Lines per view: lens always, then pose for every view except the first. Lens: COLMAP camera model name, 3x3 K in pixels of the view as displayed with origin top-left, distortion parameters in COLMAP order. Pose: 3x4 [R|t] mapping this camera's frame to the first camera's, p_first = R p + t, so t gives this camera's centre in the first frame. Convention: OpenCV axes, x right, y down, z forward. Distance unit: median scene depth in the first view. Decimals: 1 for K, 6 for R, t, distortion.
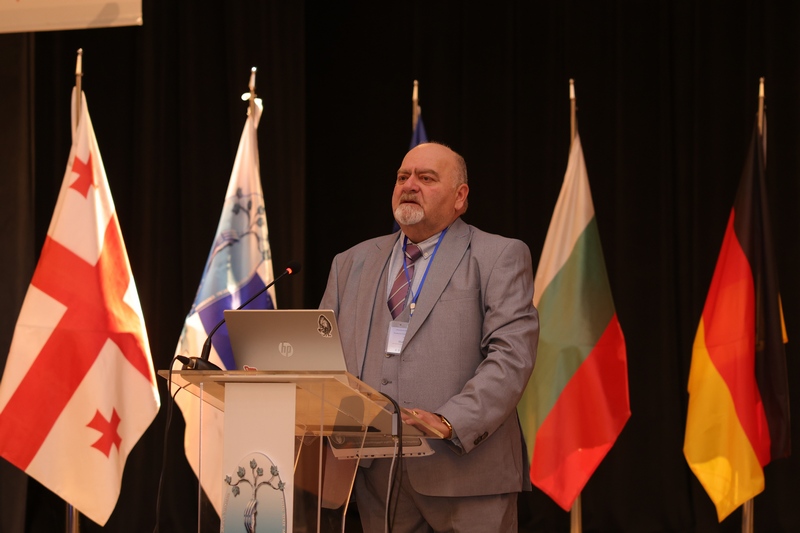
lens RADIAL K [[2396.7, 0, 400.0], [0, 2396.7, 266.5], [0, 0, 1]] dist [0.180050, 0.502552]
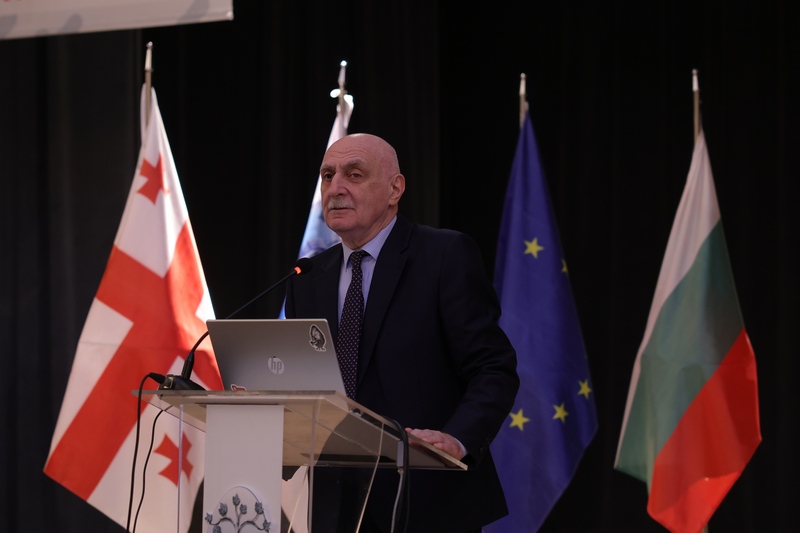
lens RADIAL K [[2396.7, 0, 400.0], [0, 2396.7, 266.5], [0, 0, 1]] dist [0.180050, 0.502552]
pose [[0.995937, -0.005687, -0.089872, 0.044833], [0.004867, 0.999945, -0.009343, 0.004503], [0.089920, 0.008868, 0.995909, 0.092253]]
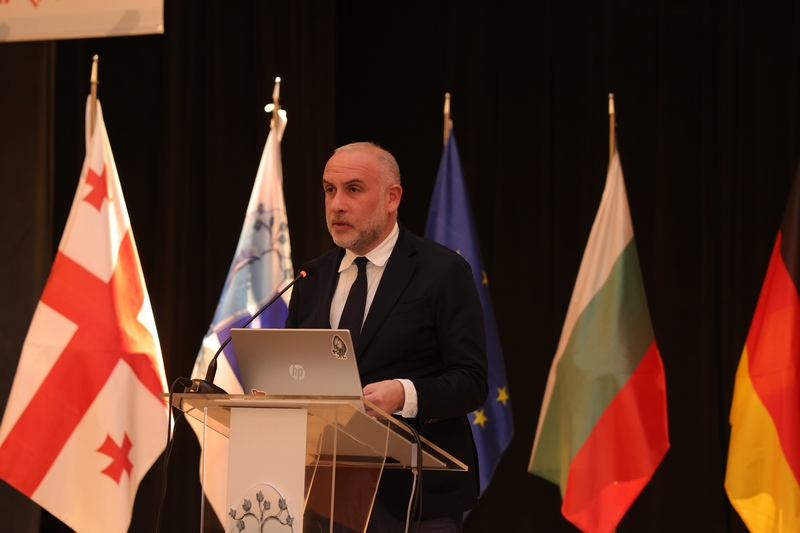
lens RADIAL K [[2396.7, 0, 400.0], [0, 2396.7, 266.5], [0, 0, 1]] dist [0.180050, 0.502552]
pose [[0.999807, 0.012367, -0.015275, 0.003287], [-0.012534, 0.999862, -0.010908, 0.002192], [0.015138, 0.011098, 0.999824, 0.048817]]
